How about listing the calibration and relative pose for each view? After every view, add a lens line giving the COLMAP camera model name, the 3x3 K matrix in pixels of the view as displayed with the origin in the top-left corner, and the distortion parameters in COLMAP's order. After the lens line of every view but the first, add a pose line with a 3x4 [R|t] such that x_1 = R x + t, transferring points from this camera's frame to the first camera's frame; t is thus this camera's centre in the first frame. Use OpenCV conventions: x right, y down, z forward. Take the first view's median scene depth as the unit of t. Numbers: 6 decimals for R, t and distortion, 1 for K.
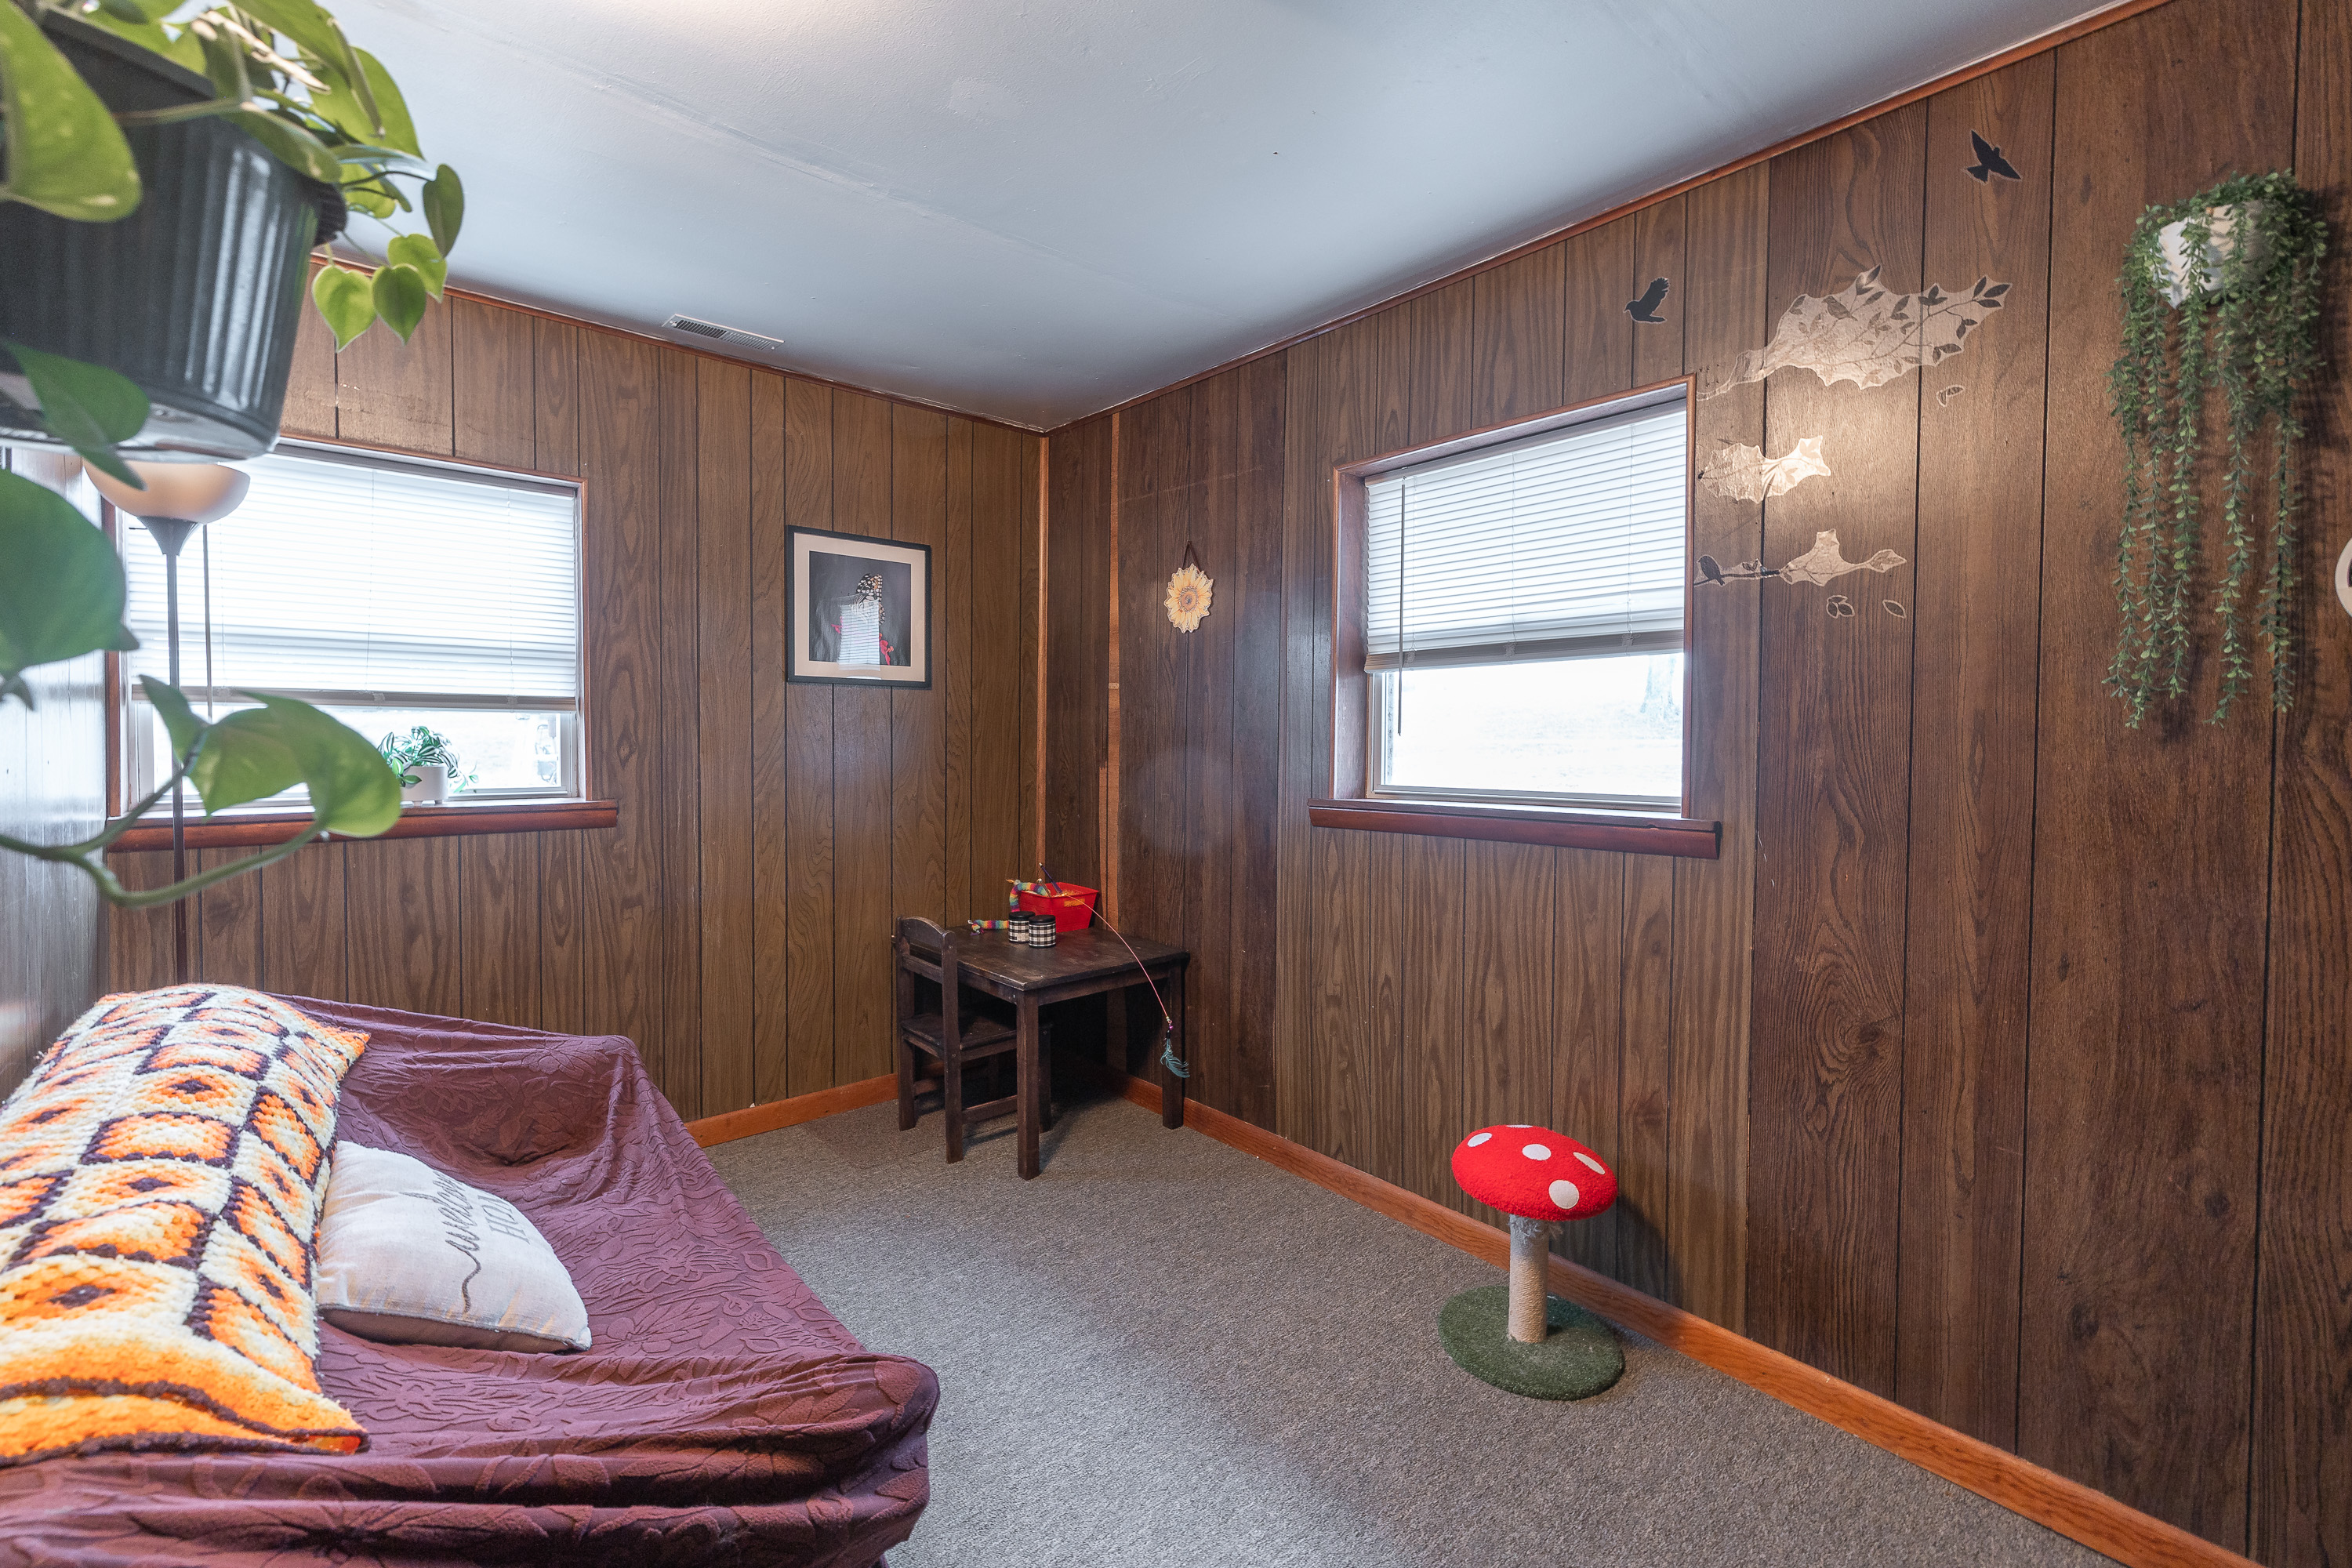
lens RADIAL K [[1022.3, 0, 1166.9], [0, 1022.3, 768.0], [0, 0, 1]] dist [0.000665, 0.000434]
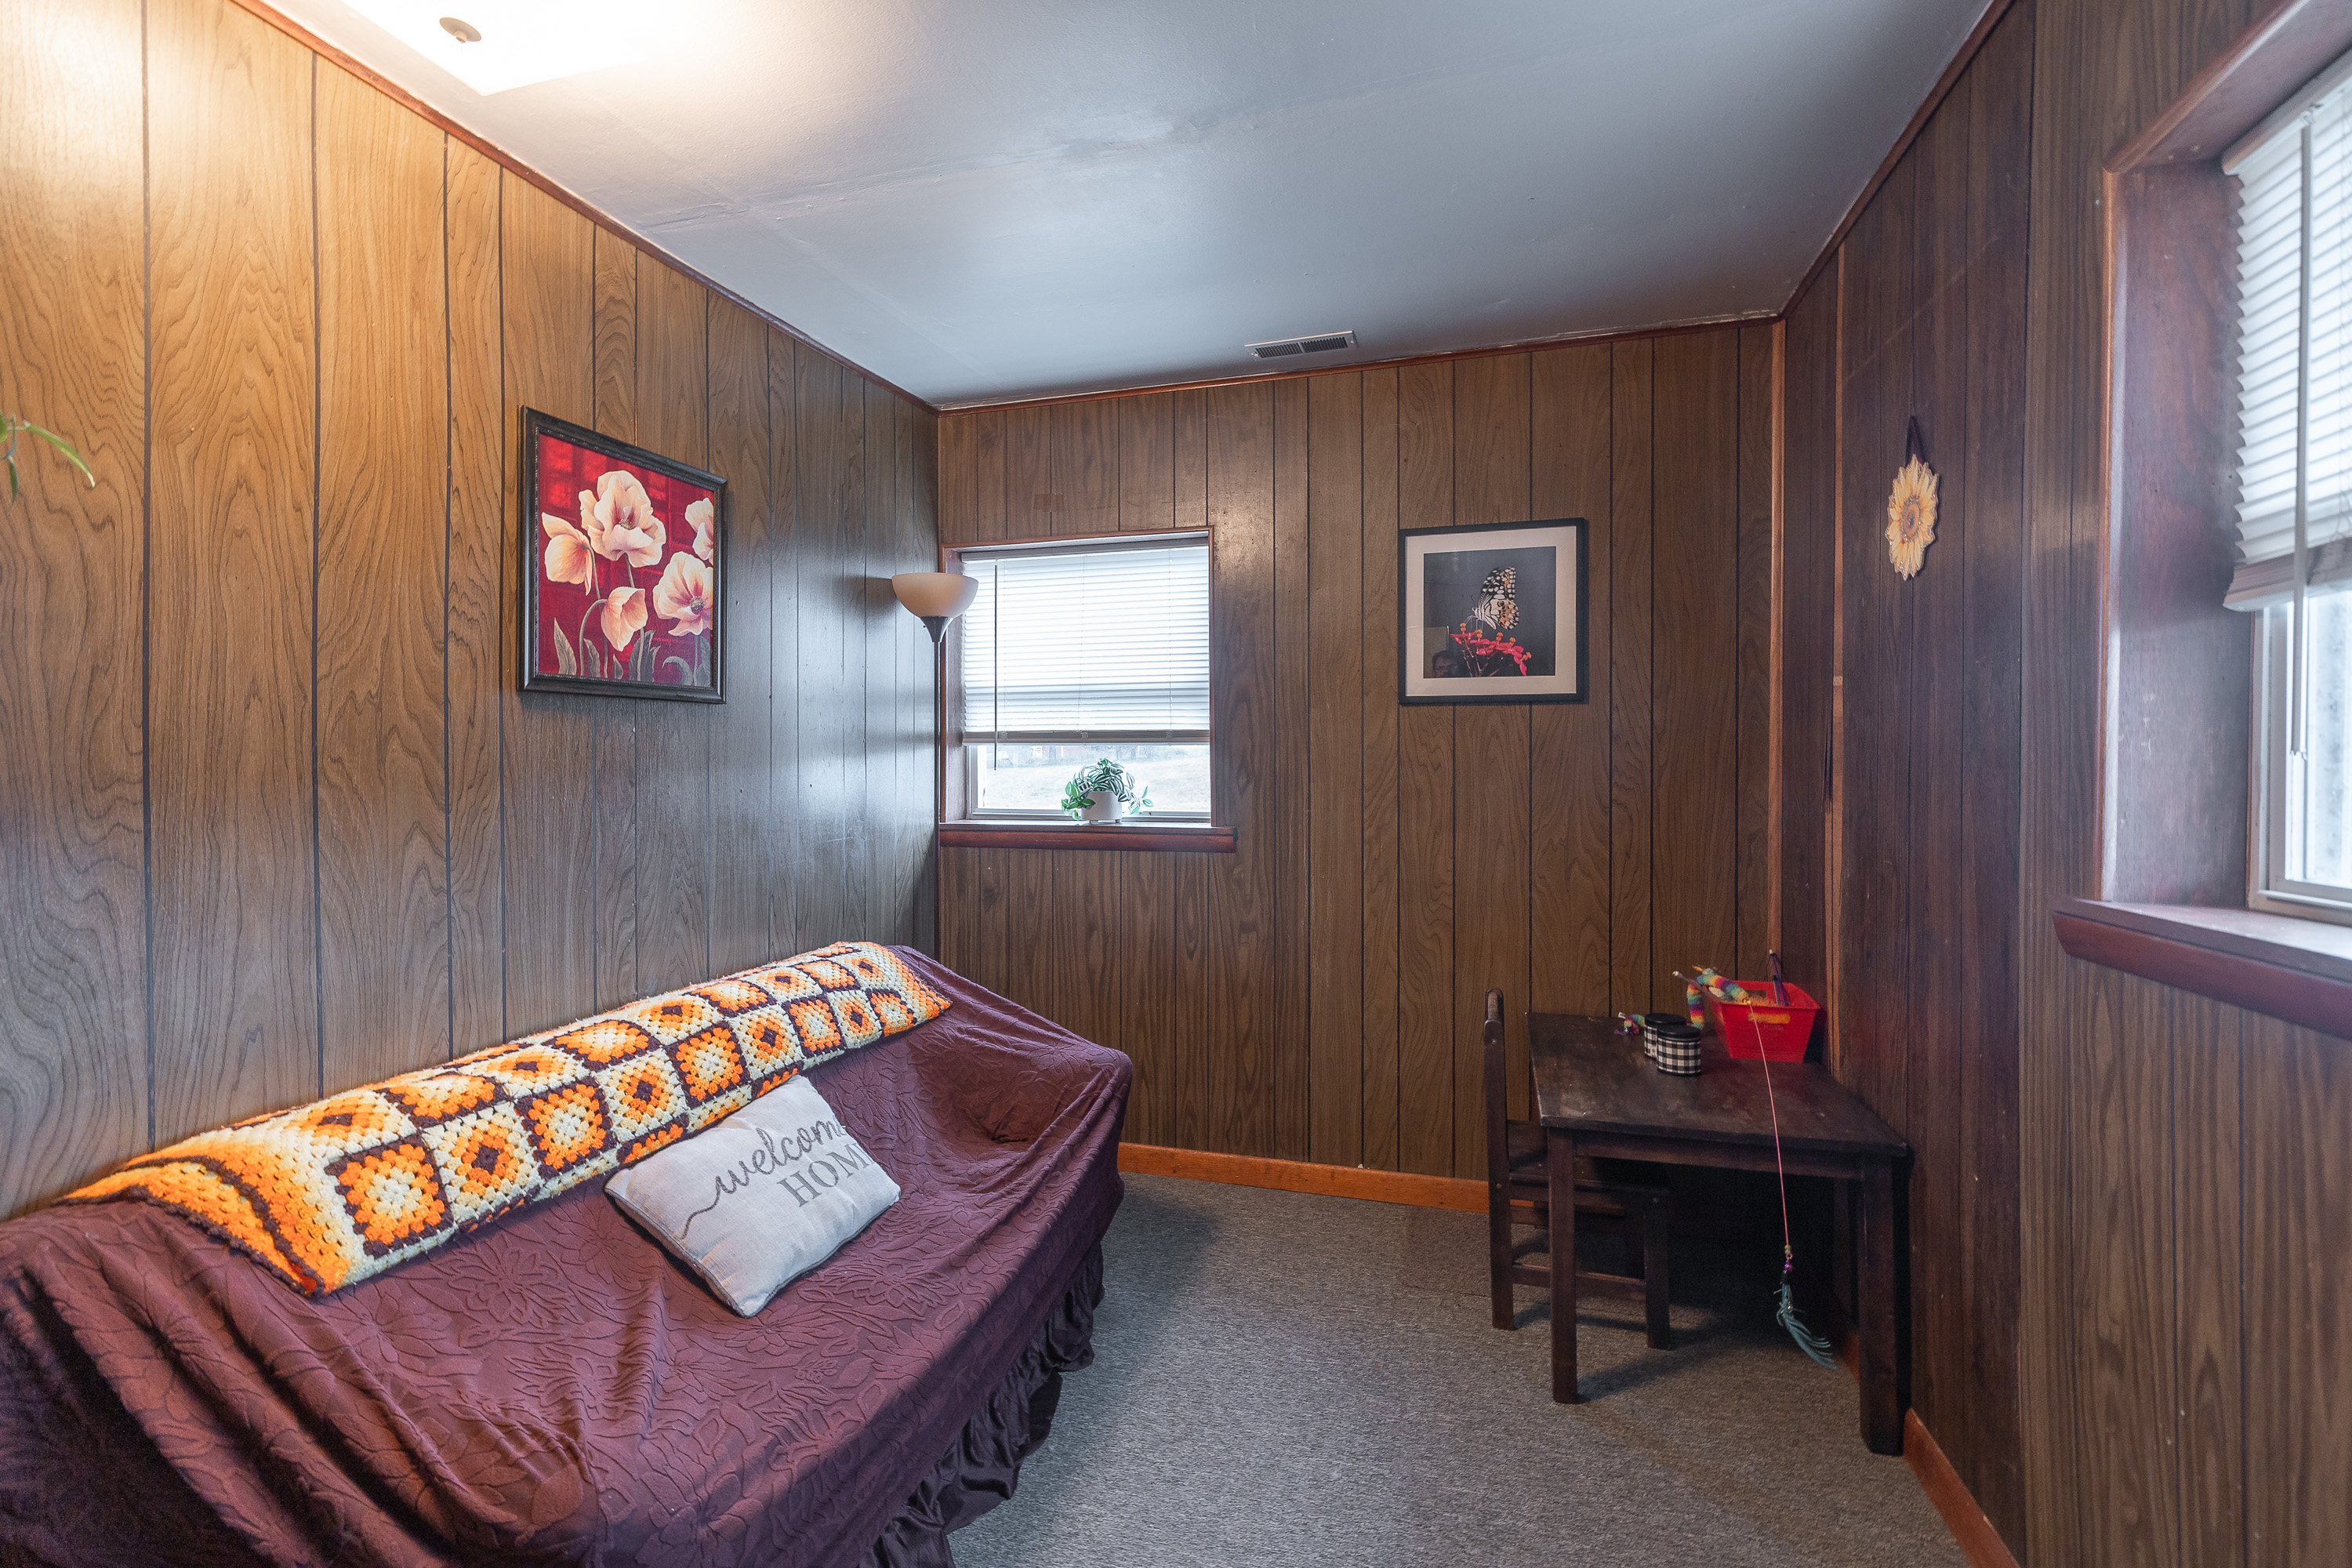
lens RADIAL K [[1022.3, 0, 1166.9], [0, 1022.3, 768.0], [0, 0, 1]] dist [0.000665, 0.000434]
pose [[0.526579, -0.001730, -0.850125, 0.309710], [-0.020162, 0.999691, -0.014523, -0.012262], [0.849887, 0.024788, 0.526381, 0.389558]]
